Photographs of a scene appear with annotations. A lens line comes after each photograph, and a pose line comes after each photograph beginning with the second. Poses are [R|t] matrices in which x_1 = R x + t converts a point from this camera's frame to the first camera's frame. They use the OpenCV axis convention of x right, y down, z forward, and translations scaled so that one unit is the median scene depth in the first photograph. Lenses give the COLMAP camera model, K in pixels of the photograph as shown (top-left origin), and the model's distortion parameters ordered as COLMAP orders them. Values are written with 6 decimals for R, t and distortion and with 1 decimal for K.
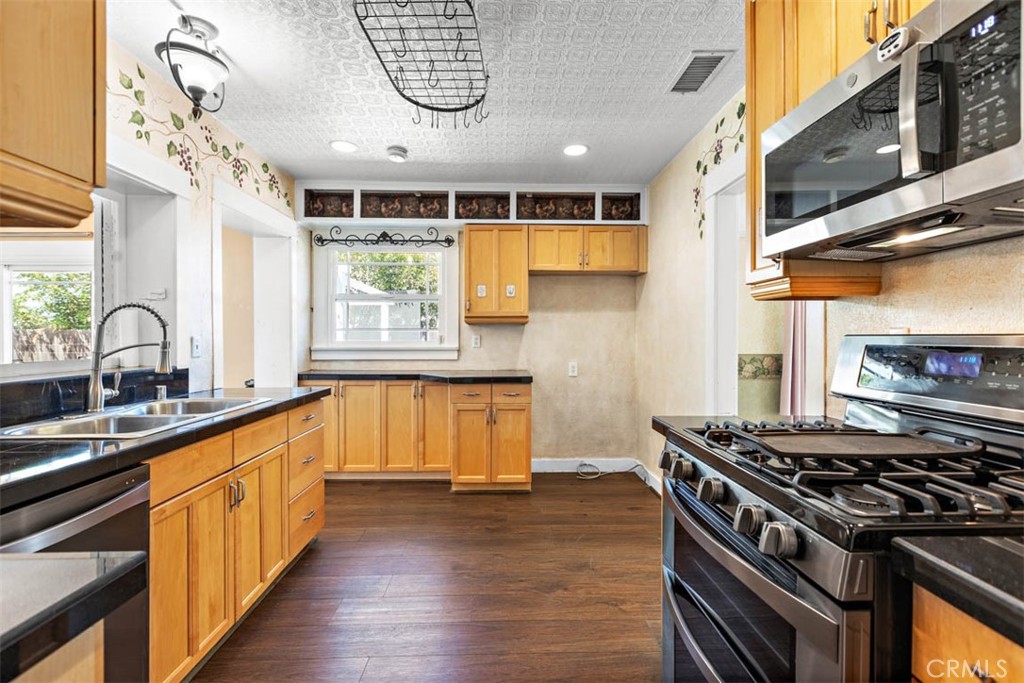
lens RADIAL K [[459.1, 0, 510.2], [0, 459.1, 338.5], [0, 0, 1]] dist [0.000531, 0.000213]
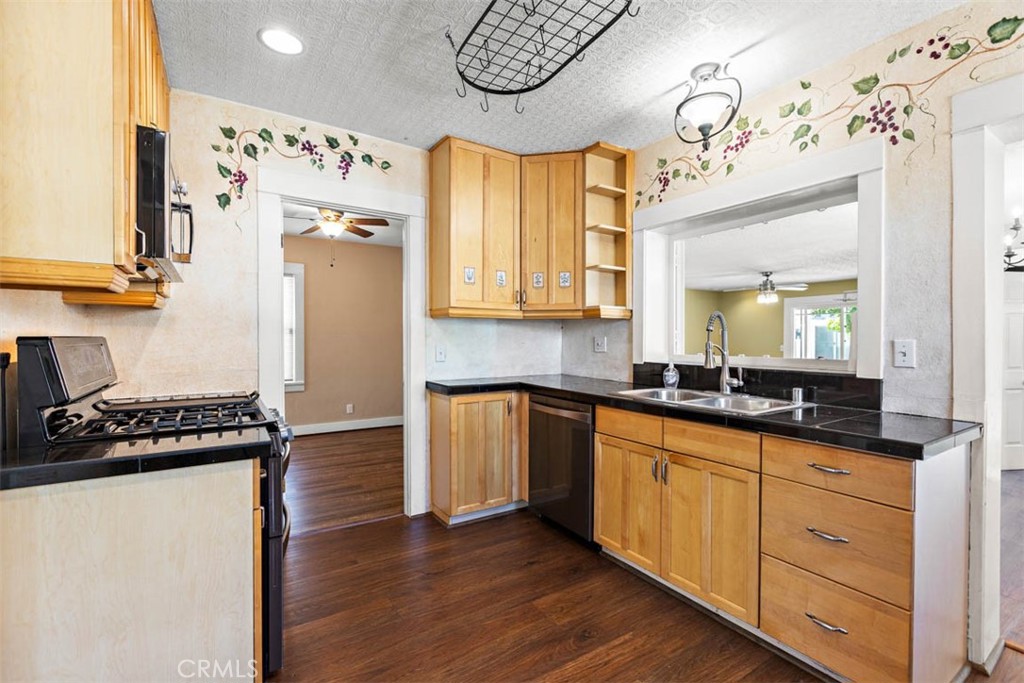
lens RADIAL K [[459.1, 0, 511.5], [0, 459.1, 342.9], [0, 0, 1]] dist [0.000531, 0.000213]
pose [[-0.854225, 0.001813, -0.519900, 0.272045], [-0.007156, 0.999858, 0.015246, -0.006374], [0.519854, 0.016744, -0.854091, 1.389859]]
